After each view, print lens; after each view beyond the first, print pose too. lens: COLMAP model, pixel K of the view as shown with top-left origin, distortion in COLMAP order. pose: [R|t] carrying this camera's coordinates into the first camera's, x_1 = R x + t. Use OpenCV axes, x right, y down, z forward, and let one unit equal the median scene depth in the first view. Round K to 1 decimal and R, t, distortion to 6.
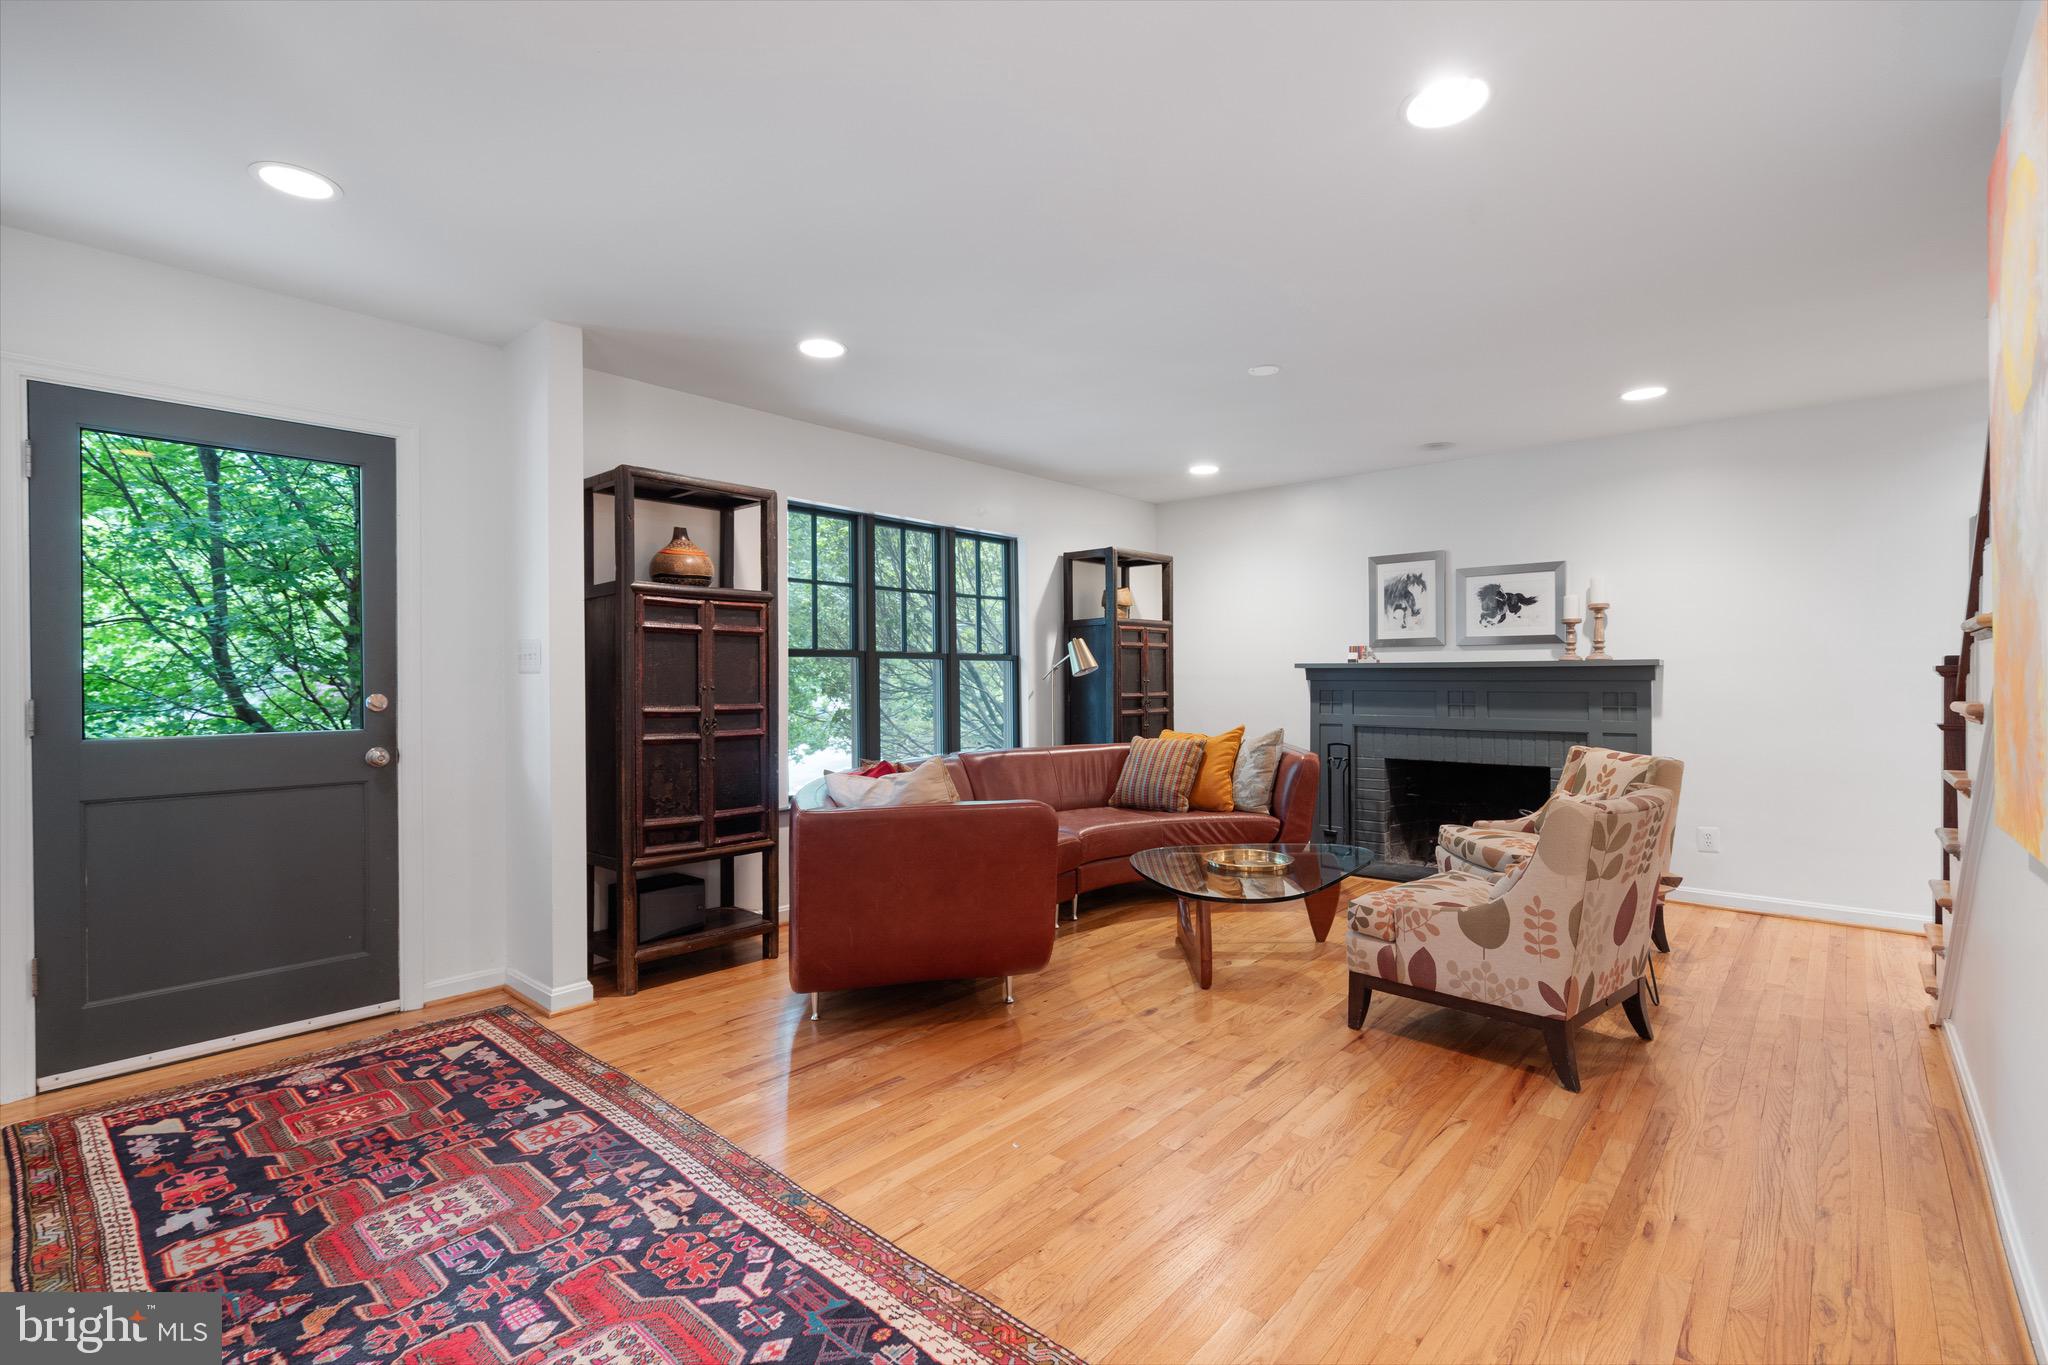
lens RADIAL K [[936.5, 0, 1037.0], [0, 936.5, 683.3], [0, 0, 1]] dist [-0.001536, 0.002252]
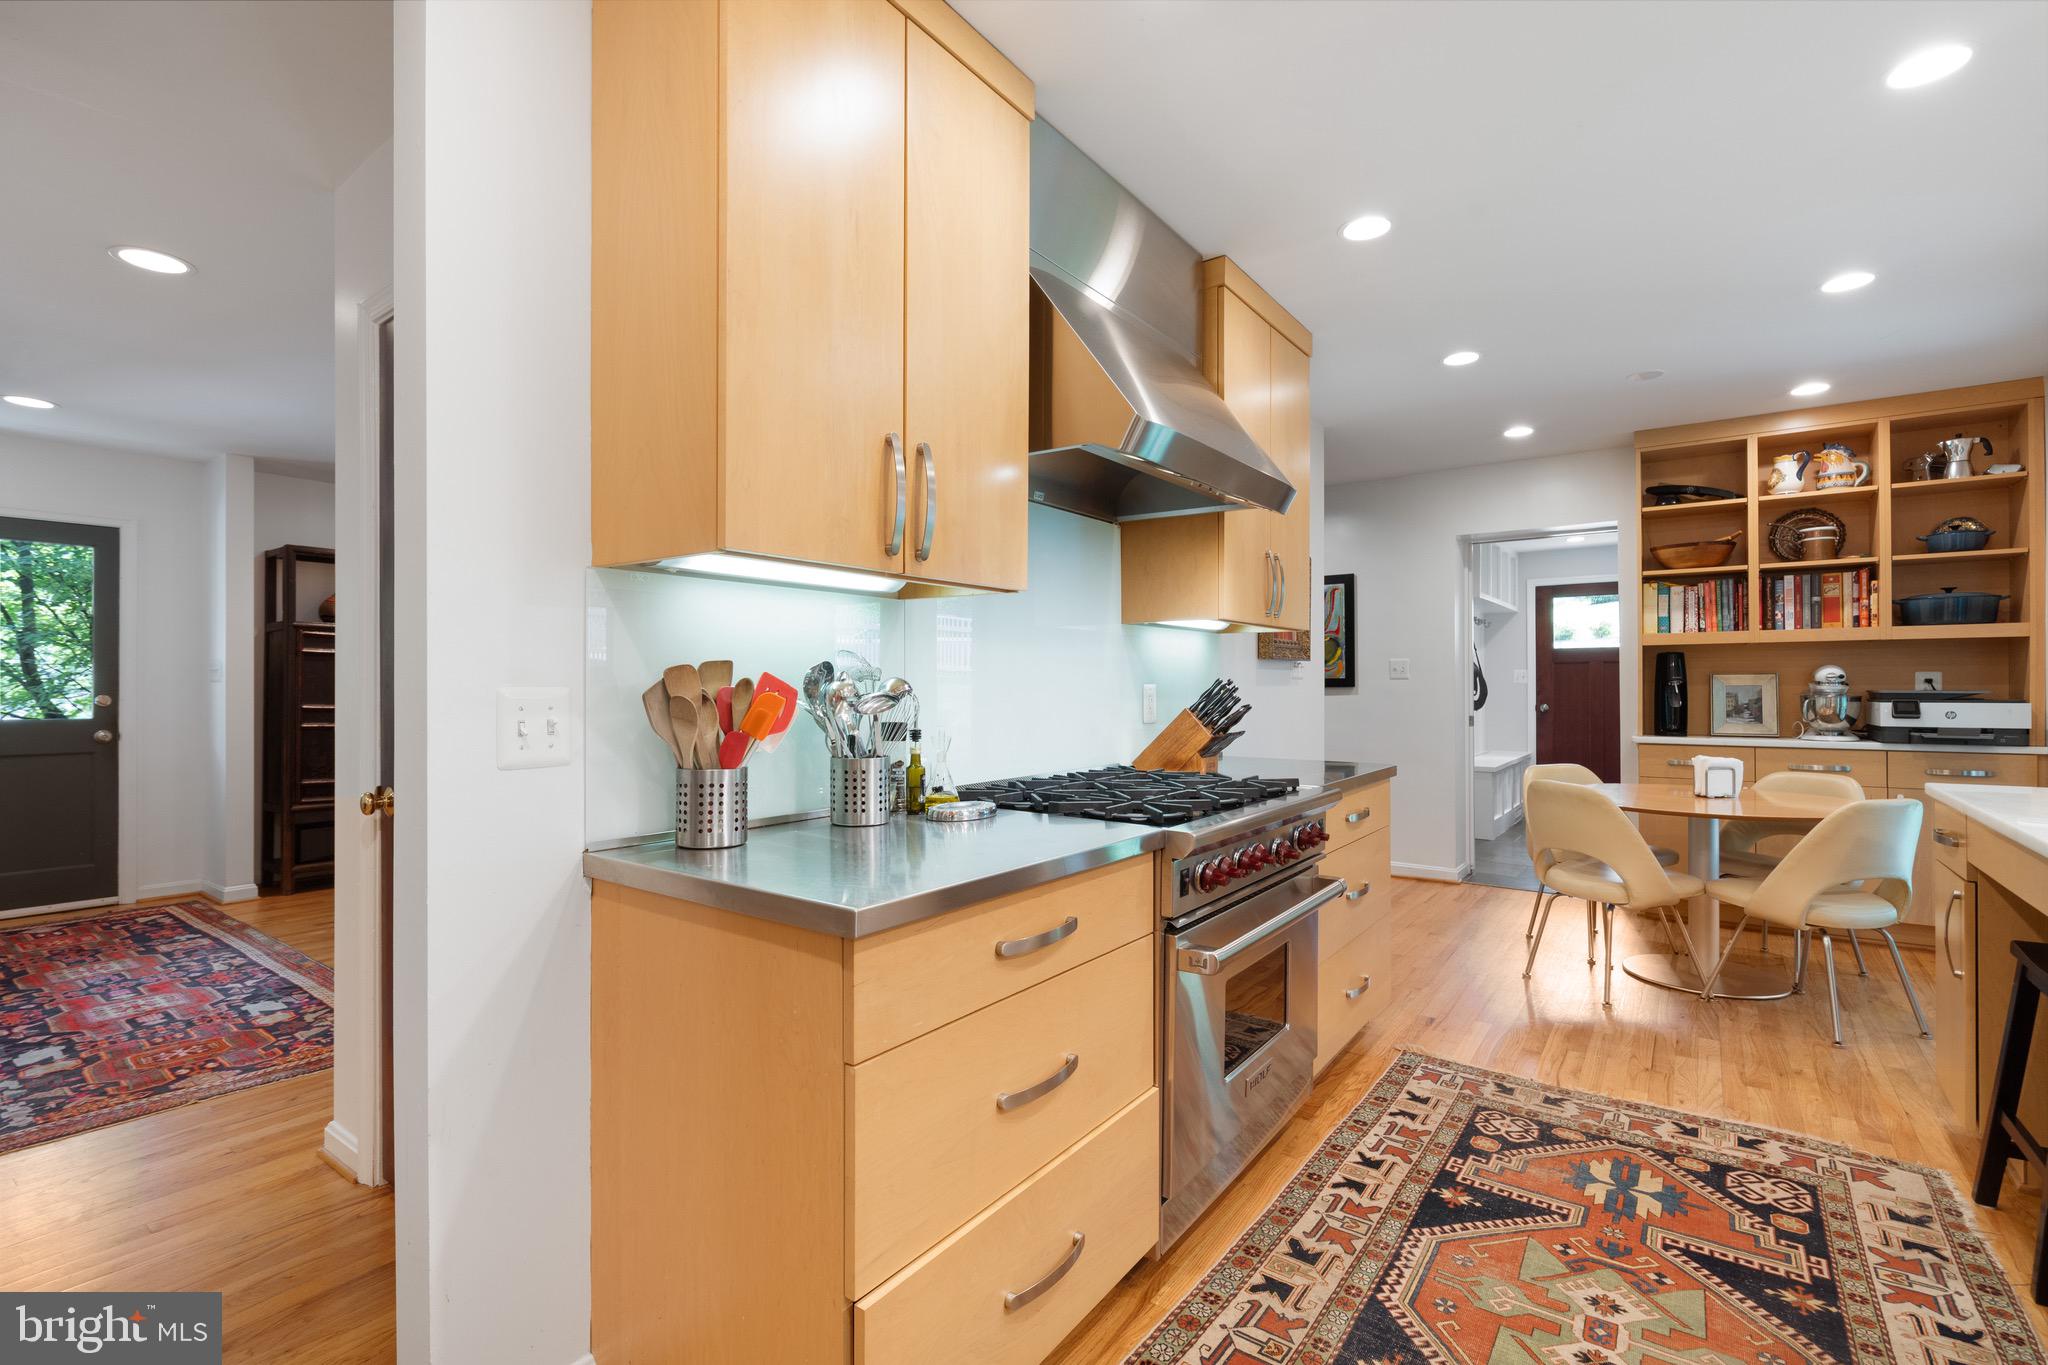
lens RADIAL K [[936.5, 0, 1017.7], [0, 936.5, 680.3], [0, 0, 1]] dist [-0.001536, 0.002252]
pose [[0.996653, 0.002322, 0.081710, 0.652391], [-0.001387, 0.999933, -0.011499, 0.002670], [-0.081732, 0.011347, 0.996590, -0.641705]]
